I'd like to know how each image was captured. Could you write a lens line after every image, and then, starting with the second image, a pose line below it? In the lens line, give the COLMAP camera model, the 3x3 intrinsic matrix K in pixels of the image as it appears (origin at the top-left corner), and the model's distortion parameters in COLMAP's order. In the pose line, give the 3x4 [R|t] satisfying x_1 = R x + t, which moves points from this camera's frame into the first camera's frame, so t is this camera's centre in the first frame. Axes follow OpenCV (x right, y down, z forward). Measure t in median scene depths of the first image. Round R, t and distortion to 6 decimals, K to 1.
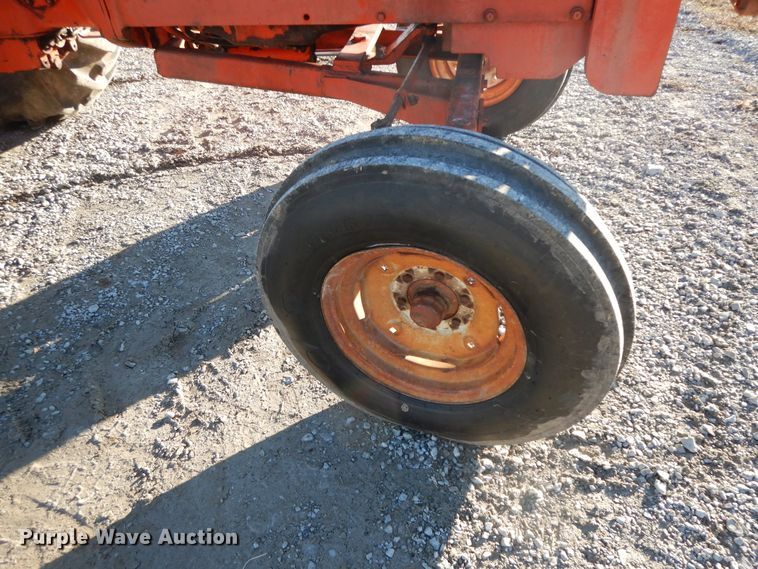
lens RADIAL K [[526.9, 0, 379.4], [0, 526.9, 276.2], [0, 0, 1]] dist [-0.007449, -0.001008]
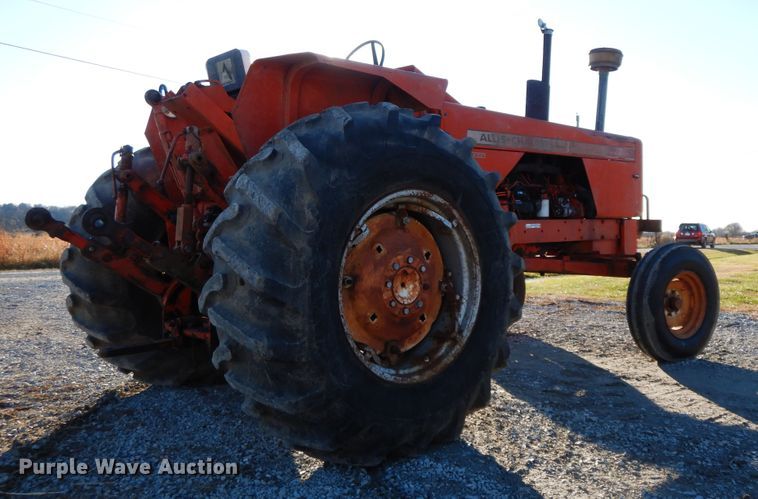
lens RADIAL K [[644.5, 0, 379.0], [0, 644.5, 249.5], [0, 0, 1]] dist [-0.036502, -0.000098]
pose [[0.654664, 0.016350, 0.755743, -2.126934], [0.476314, 0.767401, -0.429210, 0.329503], [-0.586975, 0.640959, 0.494602, -0.016124]]
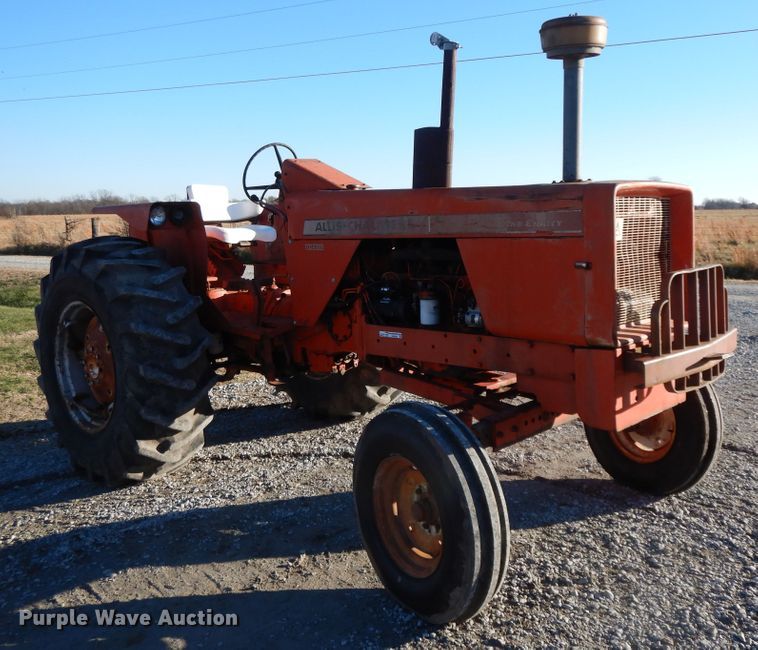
lens RADIAL K [[732.4, 0, 441.6], [0, 732.4, 292.9], [0, 0, 1]] dist [0.007056, -0.101822]
pose [[0.856384, 0.077815, -0.510442, 0.723370], [-0.350472, 0.813572, -0.463971, 0.313094], [0.379178, 0.576233, 0.724002, -0.613549]]
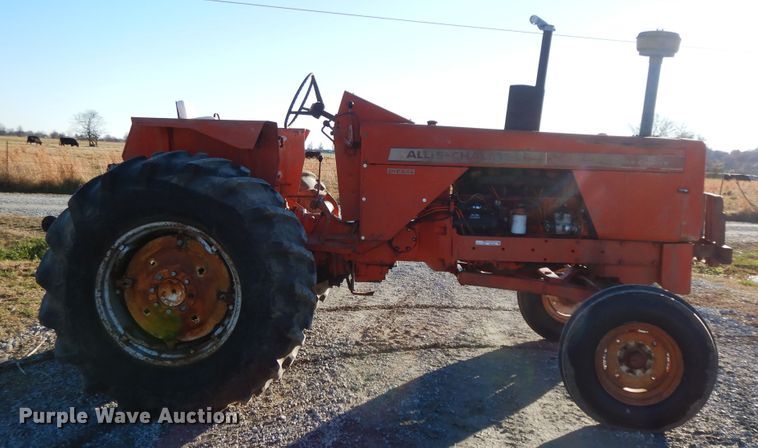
lens RADIAL K [[632.2, 0, 382.5], [0, 632.2, 209.7], [0, 0, 1]] dist [-0.009322, -0.000107]
pose [[0.988533, 0.069197, 0.134215, -0.842611], [0.022702, 0.810615, -0.585139, 0.659185], [-0.149286, 0.581476, 0.799749, -0.881564]]
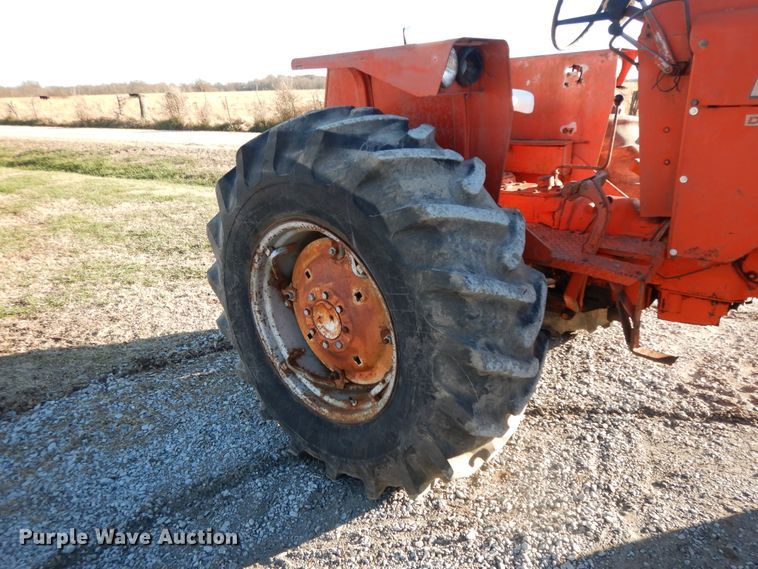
lens RADIAL K [[526.9, 0, 379.4], [0, 526.9, 276.2], [0, 0, 1]] dist [-0.007449, -0.001008]
pose [[0.843270, 0.166712, -0.510982, -0.593720], [-0.337296, 0.904322, -0.261596, 0.016207], [0.418482, 0.392948, 0.818819, -0.149925]]
